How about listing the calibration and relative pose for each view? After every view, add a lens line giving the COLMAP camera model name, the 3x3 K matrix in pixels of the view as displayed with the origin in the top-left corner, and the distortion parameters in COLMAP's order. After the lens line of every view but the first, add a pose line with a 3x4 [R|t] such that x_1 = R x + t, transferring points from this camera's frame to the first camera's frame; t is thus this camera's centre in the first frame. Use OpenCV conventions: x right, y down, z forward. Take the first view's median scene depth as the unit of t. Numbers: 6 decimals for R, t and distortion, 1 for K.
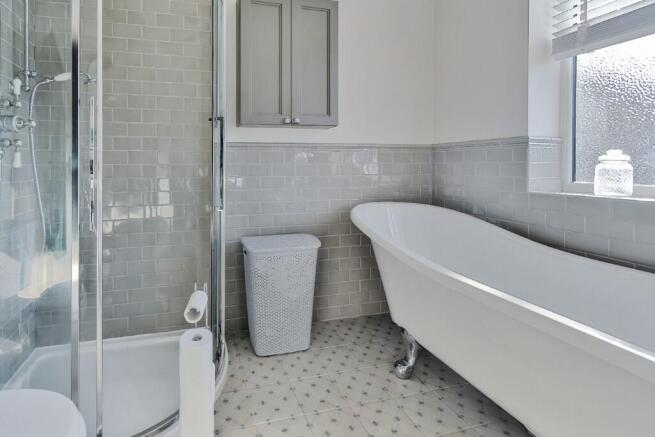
lens RADIAL K [[275.0, 0, 325.9], [0, 275.0, 169.8], [0, 0, 1]] dist [0.001140, -0.000031]
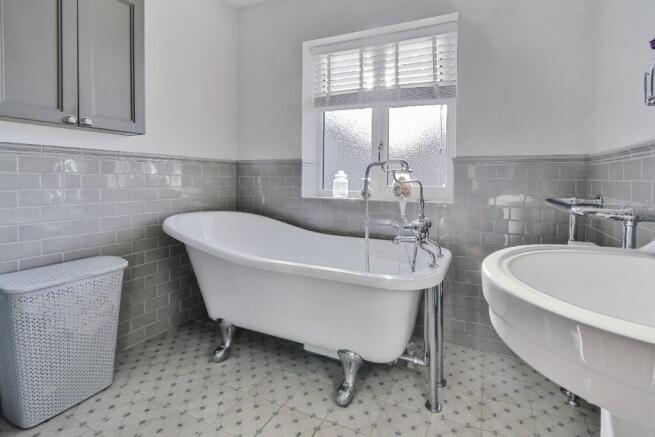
lens RADIAL K [[278.3, 0, 327.5], [0, 278.3, 188.2], [0, 0, 1]] dist [0.000106, -0.000092]
pose [[0.679643, -0.011054, 0.733460, -0.246967], [-0.002345, 0.999849, 0.017242, 0.005077], [-0.733539, -0.013438, 0.679514, -0.109291]]
